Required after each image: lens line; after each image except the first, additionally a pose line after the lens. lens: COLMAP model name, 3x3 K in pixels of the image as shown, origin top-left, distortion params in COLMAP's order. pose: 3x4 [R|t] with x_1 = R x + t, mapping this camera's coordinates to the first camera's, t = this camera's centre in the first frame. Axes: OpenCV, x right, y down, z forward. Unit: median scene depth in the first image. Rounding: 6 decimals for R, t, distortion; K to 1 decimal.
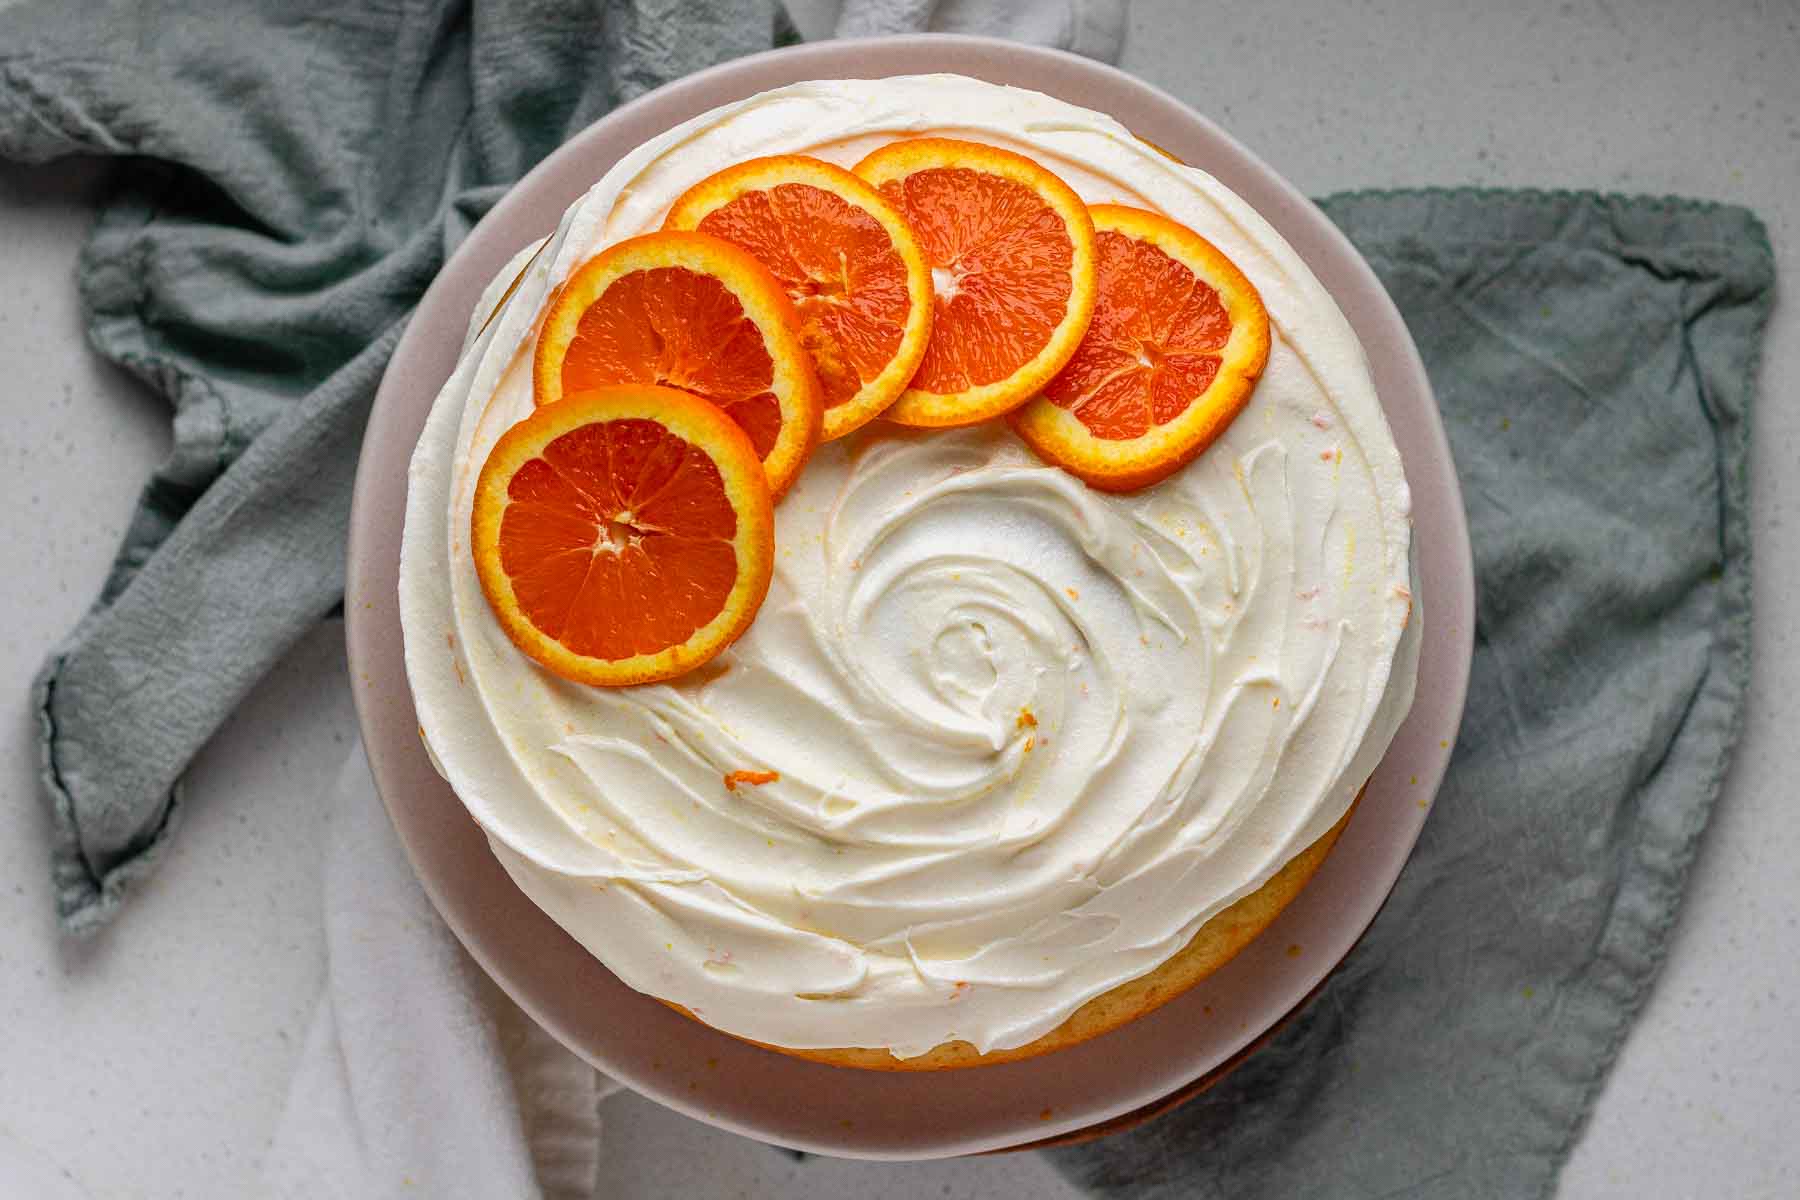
lens RADIAL K [[4655.3, 0, 900.0], [0, 4655.3, 600.0], [0, 0, 1]] dist [0.067645, 0.143654]
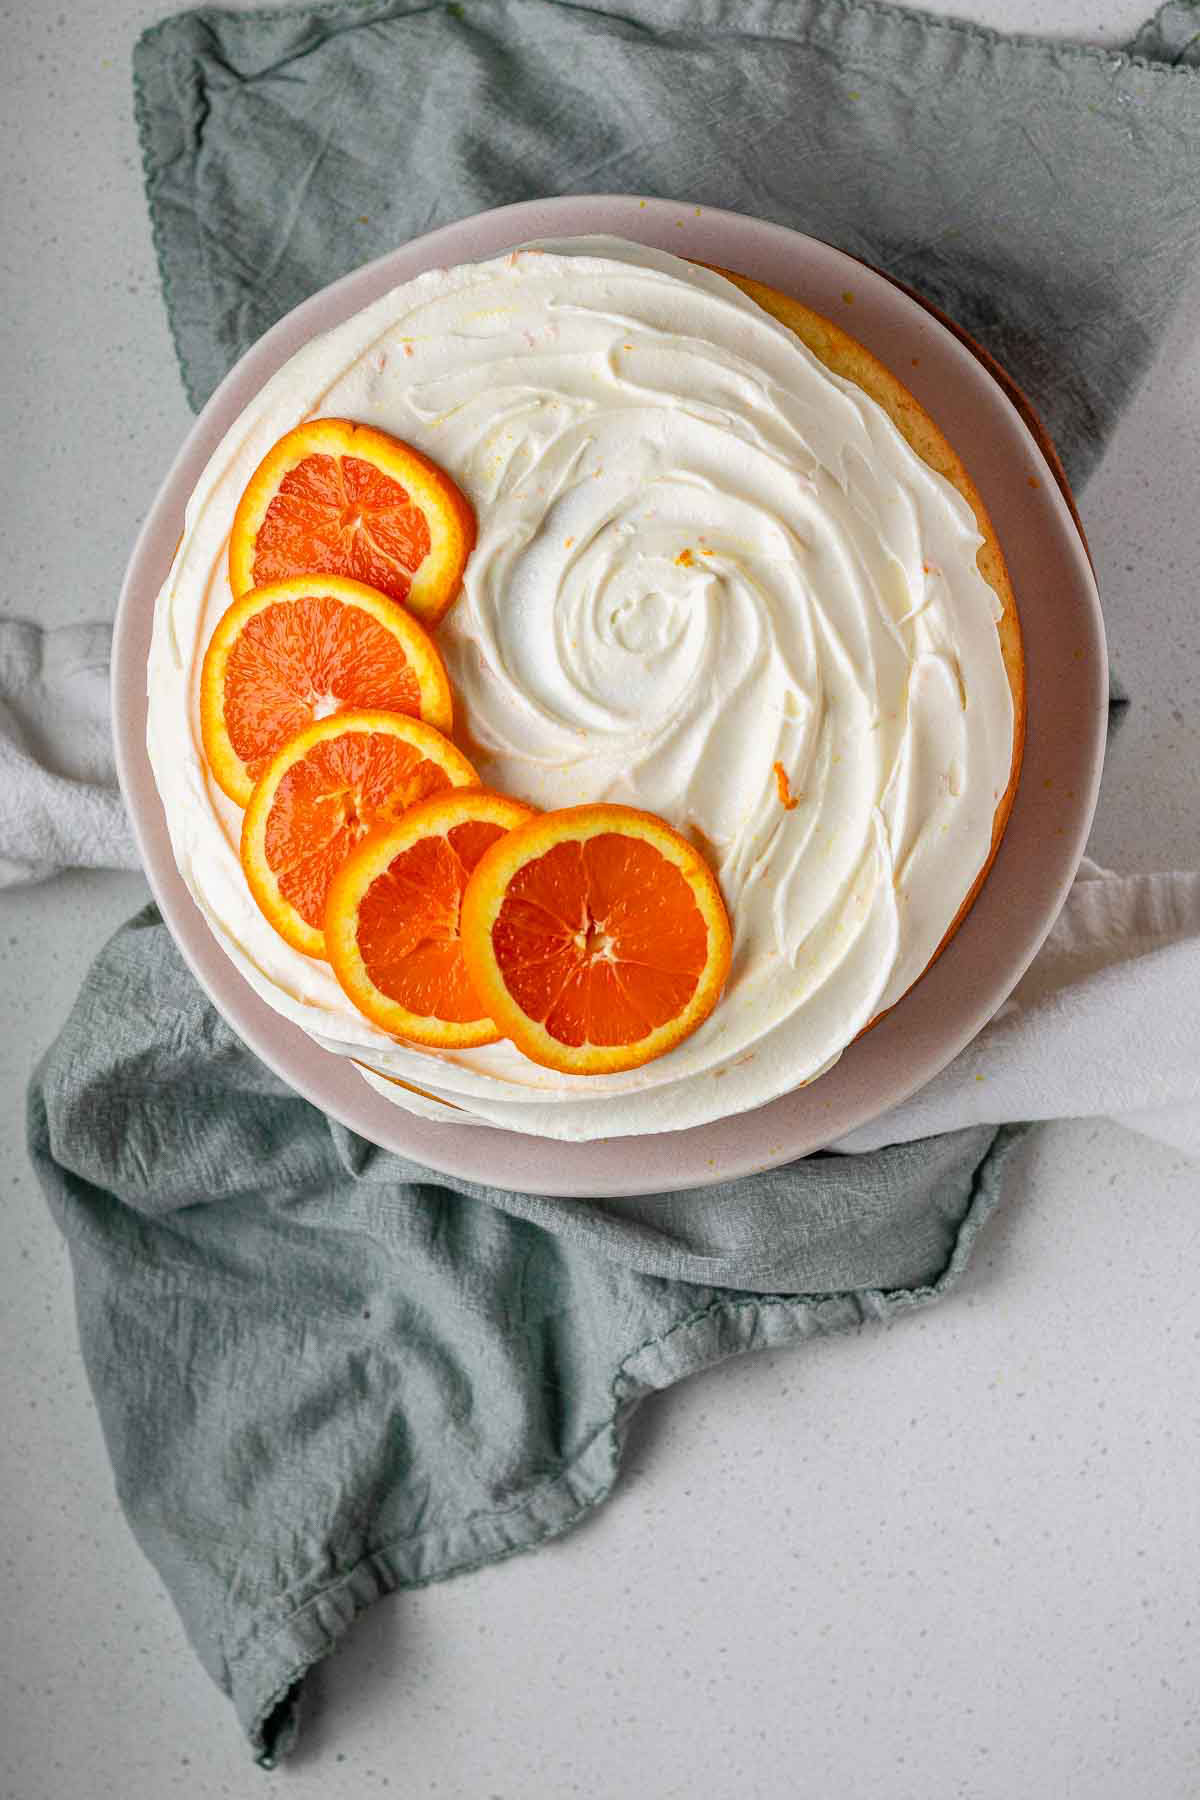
lens RADIAL K [[4655.3, 0, 600.0], [0, 4655.3, 900.0], [0, 0, 1]] dist [0.067645, 0.143654]
pose [[-0.197403, -0.980179, 0.016780, -0.068937], [0.979659, -0.197870, -0.033414, 0.026689], [0.036072, 0.009842, 0.999301, -0.135355]]
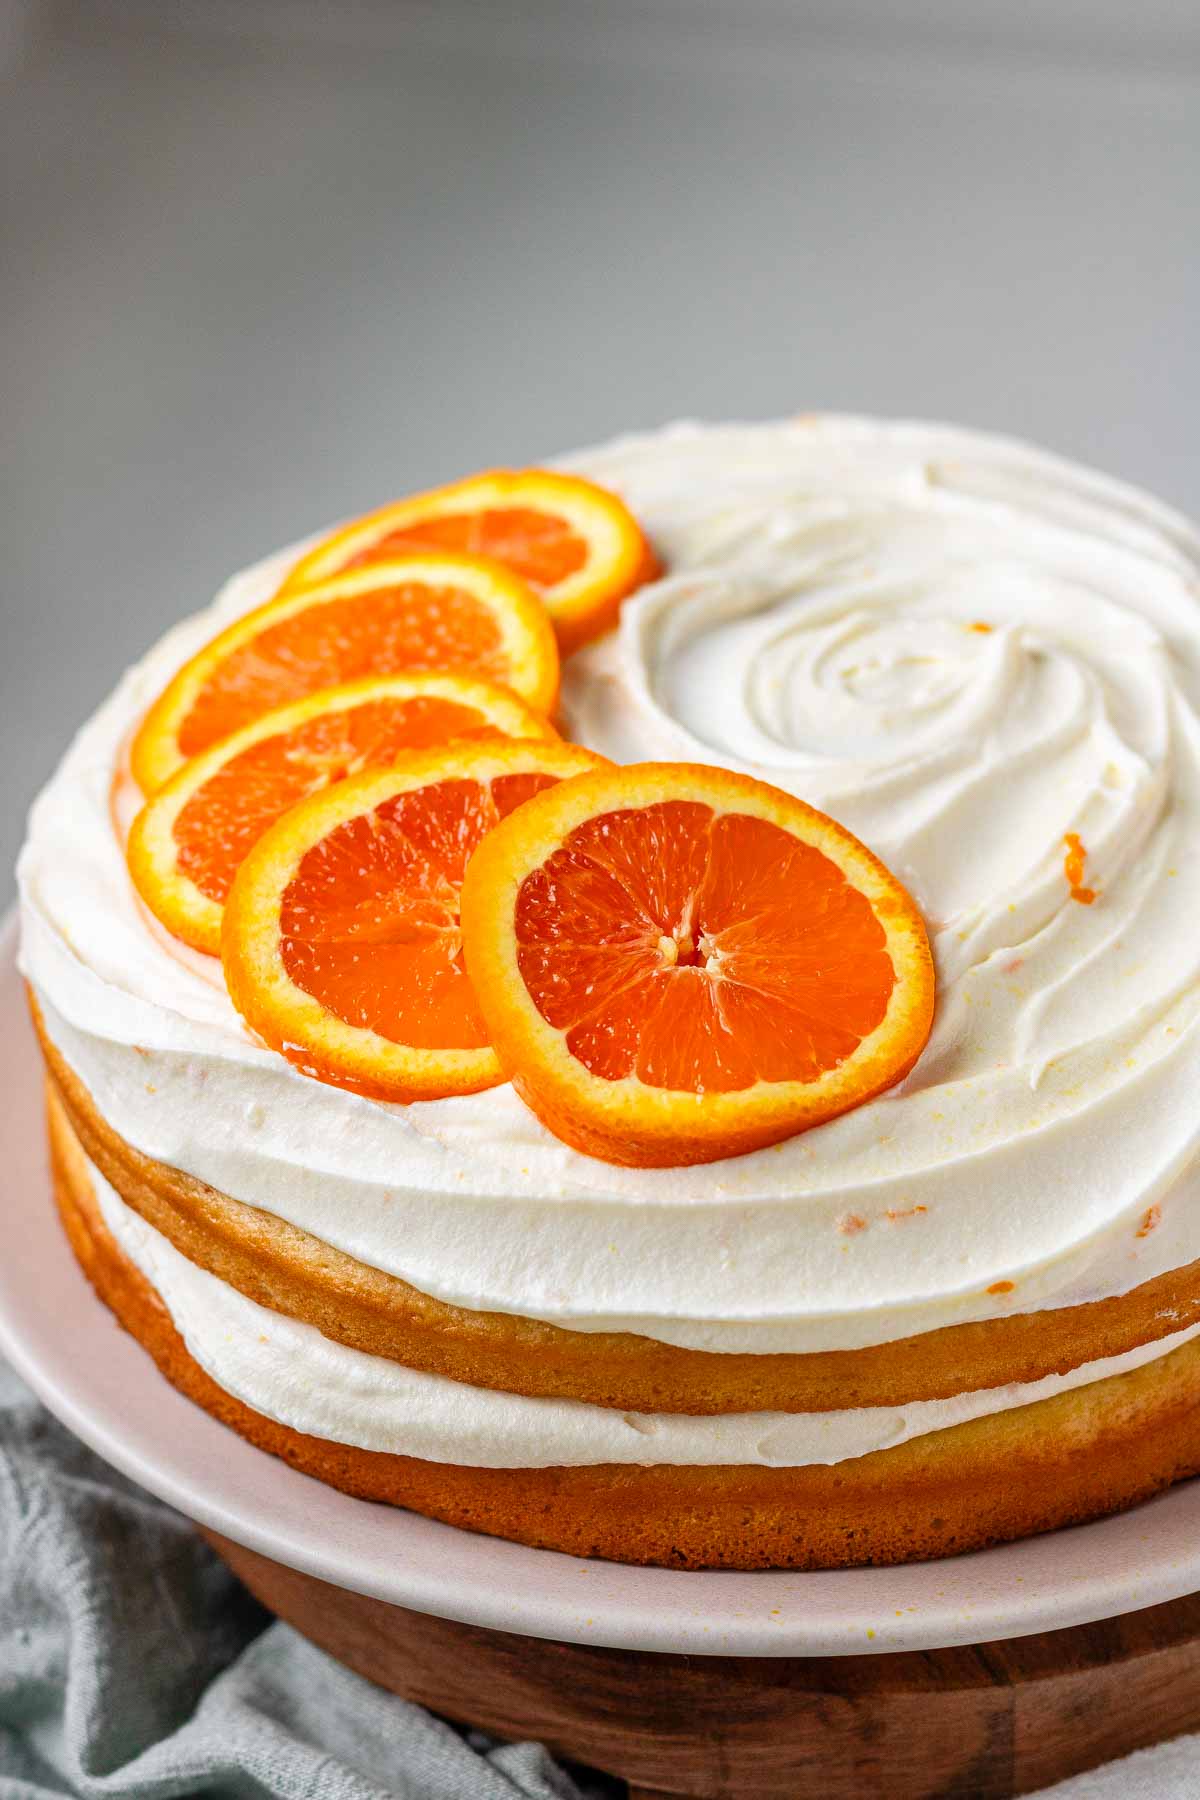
lens RADIAL K [[4655.3, 0, 600.0], [0, 4655.3, 900.0], [0, 0, 1]] dist [0.067645, 0.143654]
pose [[0.054114, -0.578652, 0.813777, -0.566110], [0.997858, 0.061345, -0.022734, -0.012991], [-0.036766, 0.813264, 0.580732, 0.624014]]
